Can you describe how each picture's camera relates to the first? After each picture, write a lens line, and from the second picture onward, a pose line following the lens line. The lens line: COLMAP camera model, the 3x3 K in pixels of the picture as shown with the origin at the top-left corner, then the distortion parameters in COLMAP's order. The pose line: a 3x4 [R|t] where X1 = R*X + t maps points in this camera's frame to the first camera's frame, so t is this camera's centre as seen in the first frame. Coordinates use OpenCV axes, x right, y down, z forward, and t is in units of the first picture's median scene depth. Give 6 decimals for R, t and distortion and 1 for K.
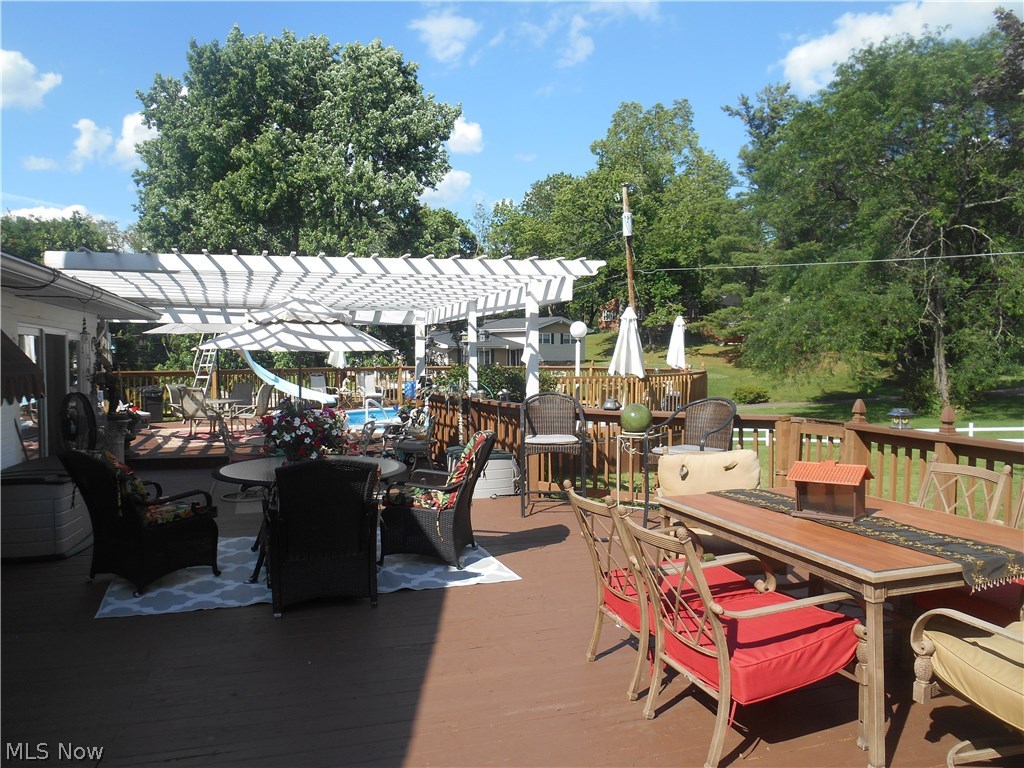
lens RADIAL K [[779.1, 0, 517.5], [0, 779.1, 376.1], [0, 0, 1]] dist [-0.015933, -0.012300]
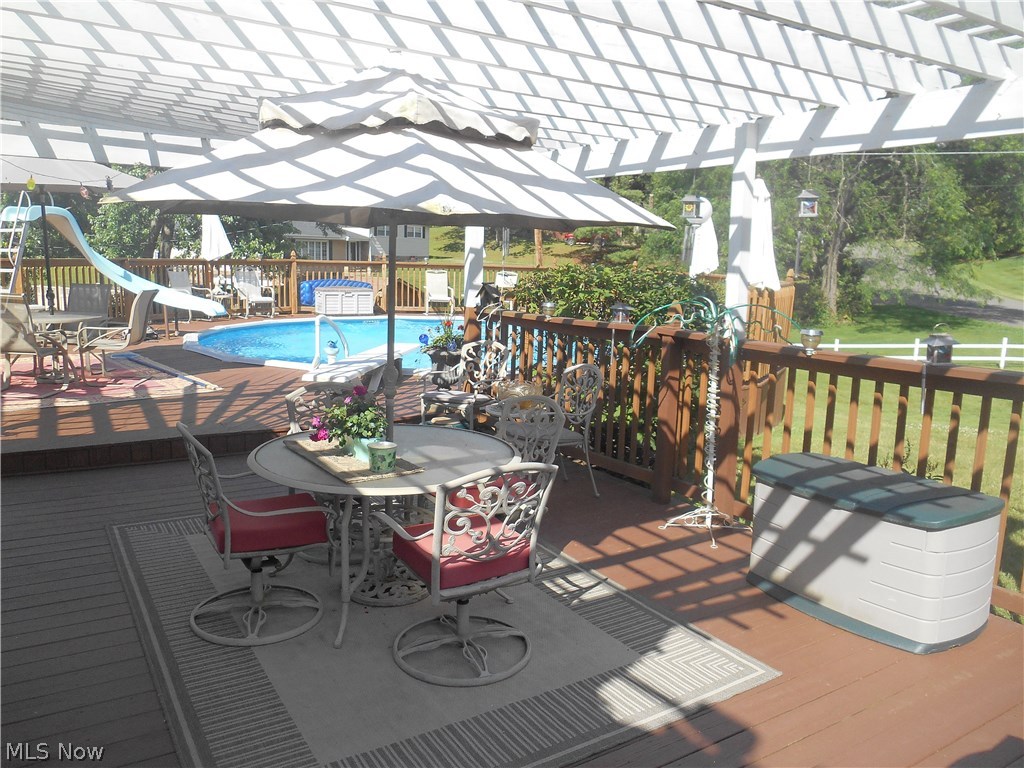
lens RADIAL K [[779.1, 0, 506.9], [0, 779.1, 393.7], [0, 0, 1]] dist [-0.015933, -0.012300]
pose [[0.971827, -0.011547, 0.235410, -0.136526], [-0.024861, 0.988205, 0.151107, -0.003583], [-0.234379, -0.152703, 0.960077, 0.265921]]
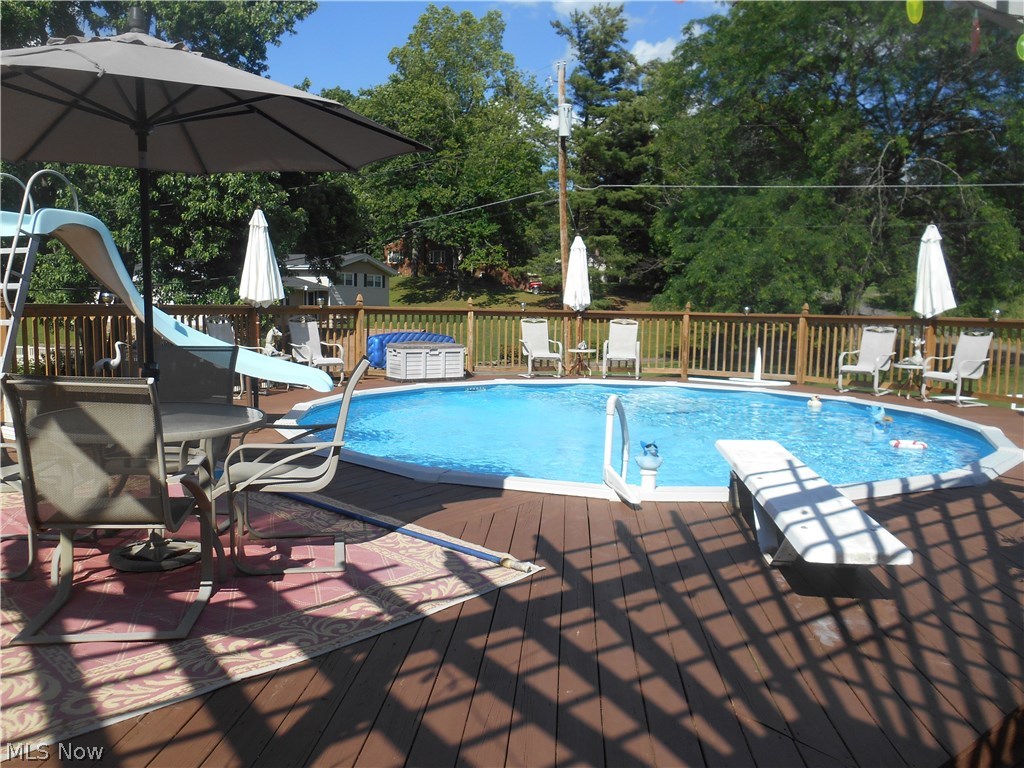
lens RADIAL K [[779.1, 0, 508.3], [0, 779.1, 369.6], [0, 0, 1]] dist [-0.015933, -0.012300]
pose [[0.943947, -0.008961, 0.329975, -0.241808], [-0.009732, 0.998441, 0.054954, 0.000377], [-0.329953, -0.055085, 0.942389, 0.494019]]
